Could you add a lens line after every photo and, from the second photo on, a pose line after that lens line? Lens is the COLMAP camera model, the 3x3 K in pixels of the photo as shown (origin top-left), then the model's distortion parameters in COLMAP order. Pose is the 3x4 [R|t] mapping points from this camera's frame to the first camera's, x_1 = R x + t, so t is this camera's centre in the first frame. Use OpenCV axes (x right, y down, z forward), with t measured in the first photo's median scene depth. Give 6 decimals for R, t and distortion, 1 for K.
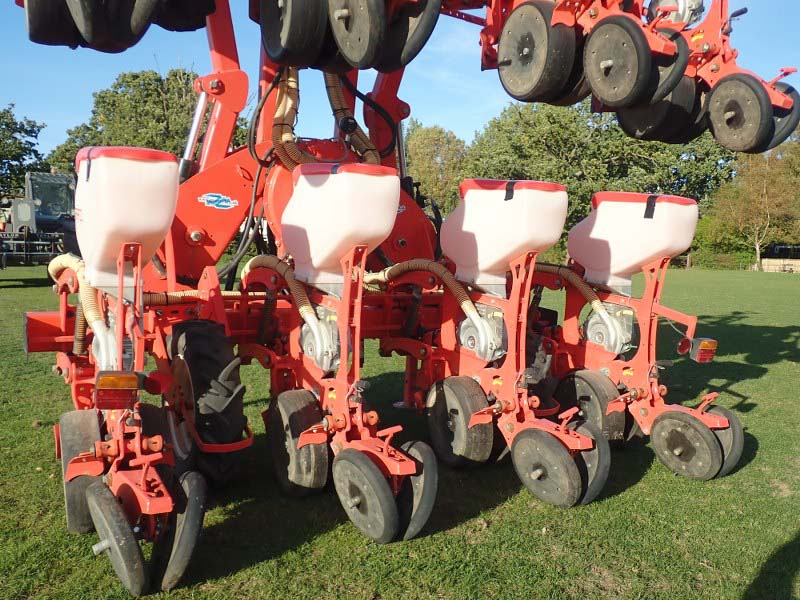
lens RADIAL K [[748.5, 0, 400.0], [0, 748.5, 300.0], [0, 0, 1]] dist [-0.002010, -0.005366]
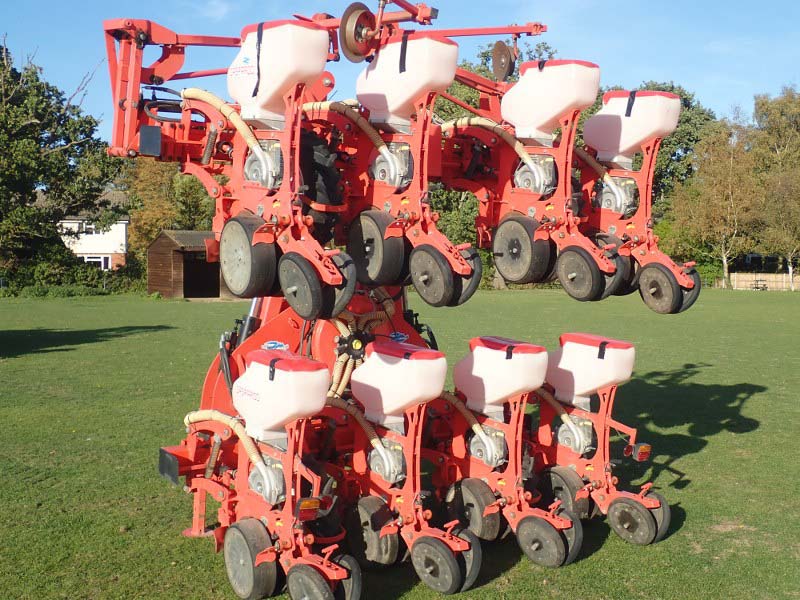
lens RADIAL K [[983.9, 0, 400.0], [0, 983.9, 300.0], [0, 0, 1]] dist [-0.008823, 0.020910]
pose [[0.992092, -0.023172, 0.123355, -0.278588], [0.027016, 0.999197, -0.029583, -0.183930], [-0.122571, 0.032682, 0.991921, -0.822205]]
